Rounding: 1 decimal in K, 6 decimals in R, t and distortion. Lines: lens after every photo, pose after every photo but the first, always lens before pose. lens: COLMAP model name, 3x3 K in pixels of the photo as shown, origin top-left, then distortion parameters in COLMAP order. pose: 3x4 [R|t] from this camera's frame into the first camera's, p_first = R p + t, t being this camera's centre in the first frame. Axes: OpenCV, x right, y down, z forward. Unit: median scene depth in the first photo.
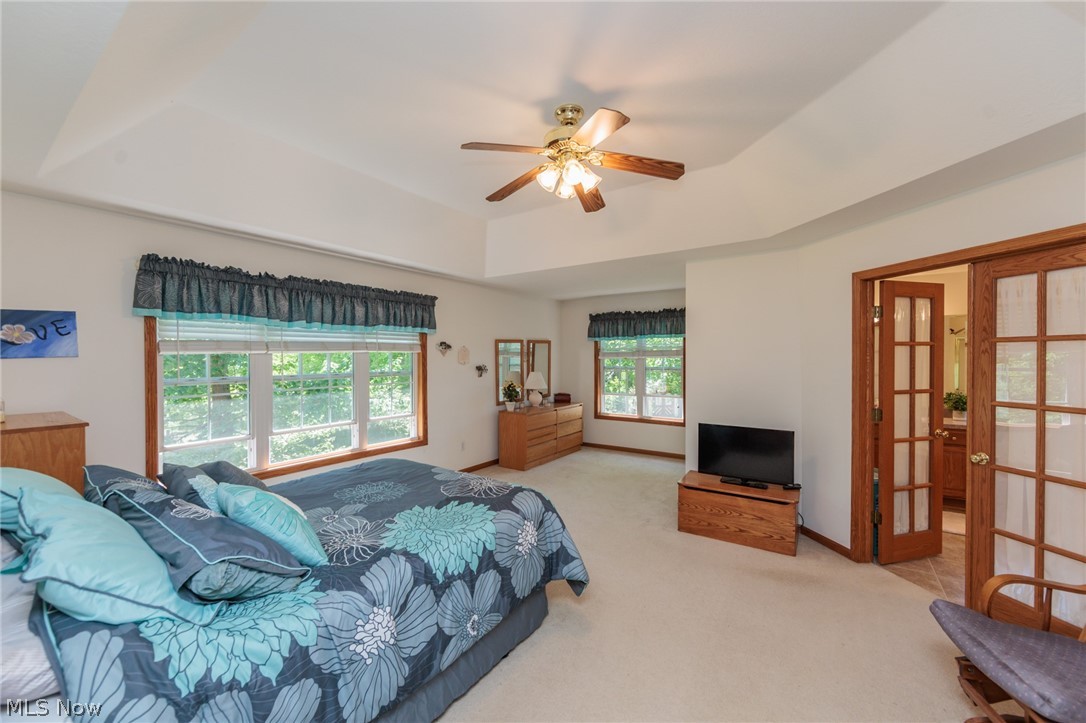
lens RADIAL K [[422.4, 0, 538.9], [0, 422.4, 357.7], [0, 0, 1]] dist [-0.002701, -0.000580]
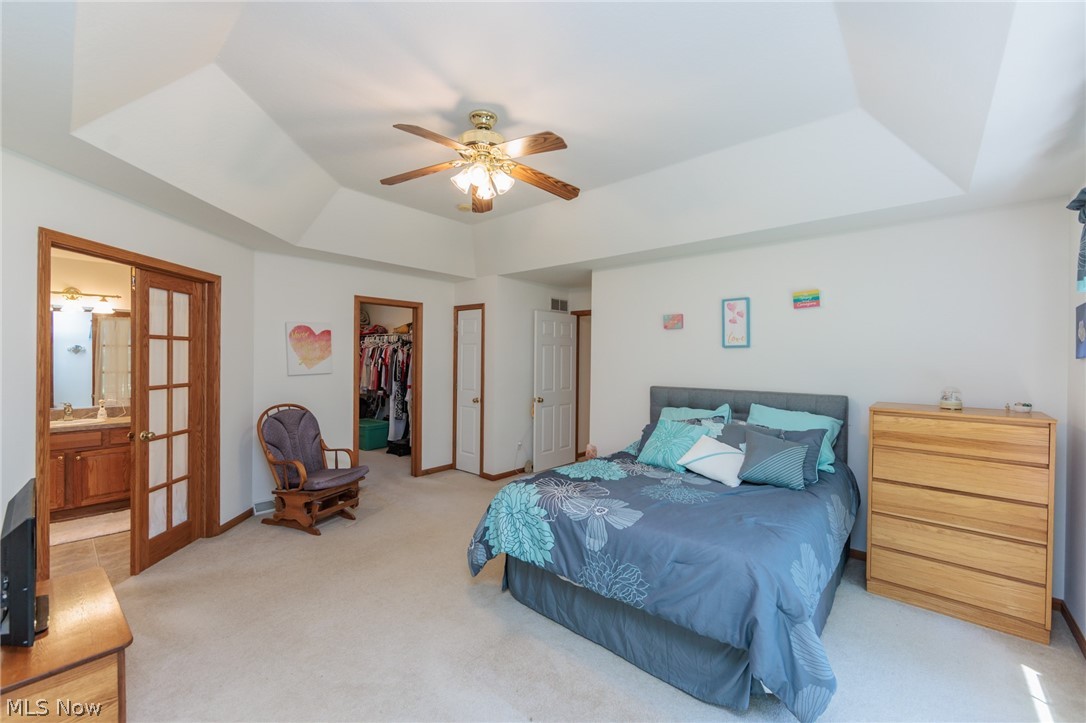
lens RADIAL K [[422.4, 0, 543.2], [0, 422.4, 358.5], [0, 0, 1]] dist [-0.002701, -0.000580]
pose [[-0.996906, -0.008167, 0.078172, -0.113398], [-0.007413, 0.999923, 0.009933, 0.001442], [-0.078247, 0.009323, -0.996890, 1.434775]]
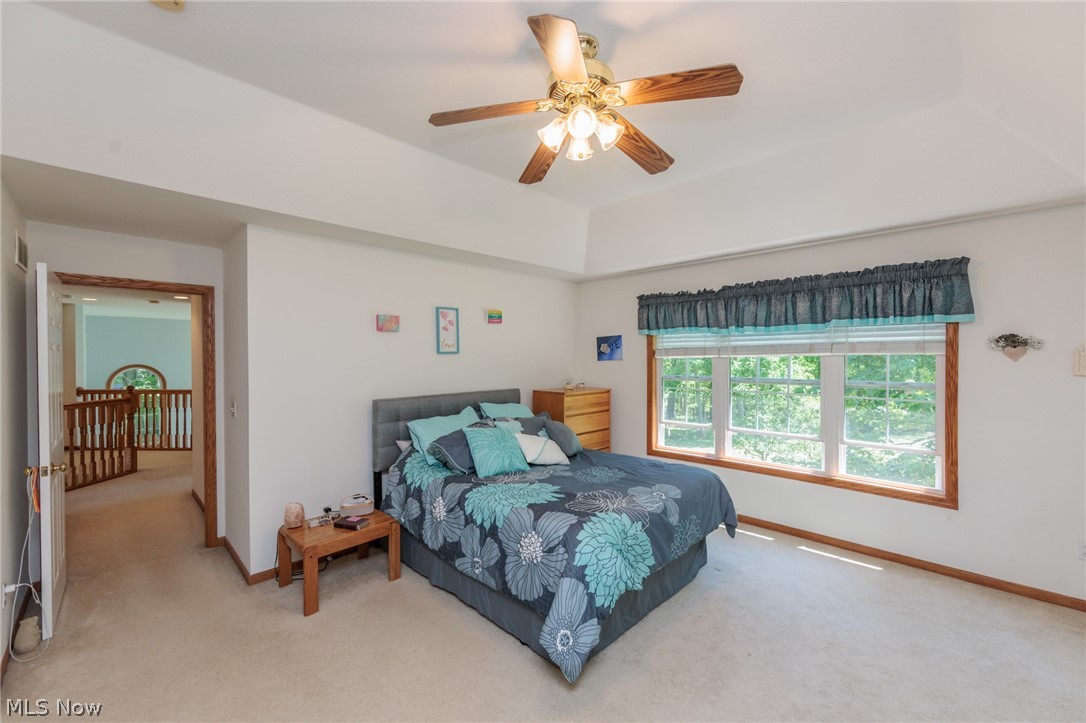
lens RADIAL K [[422.4, 0, 546.6], [0, 422.4, 362.6], [0, 0, 1]] dist [-0.002701, -0.000580]
pose [[-0.151849, 0.014833, -0.988292, 0.589176], [-0.001859, 0.999881, 0.015293, -0.013393], [0.988402, 0.004160, -0.151803, 0.748965]]
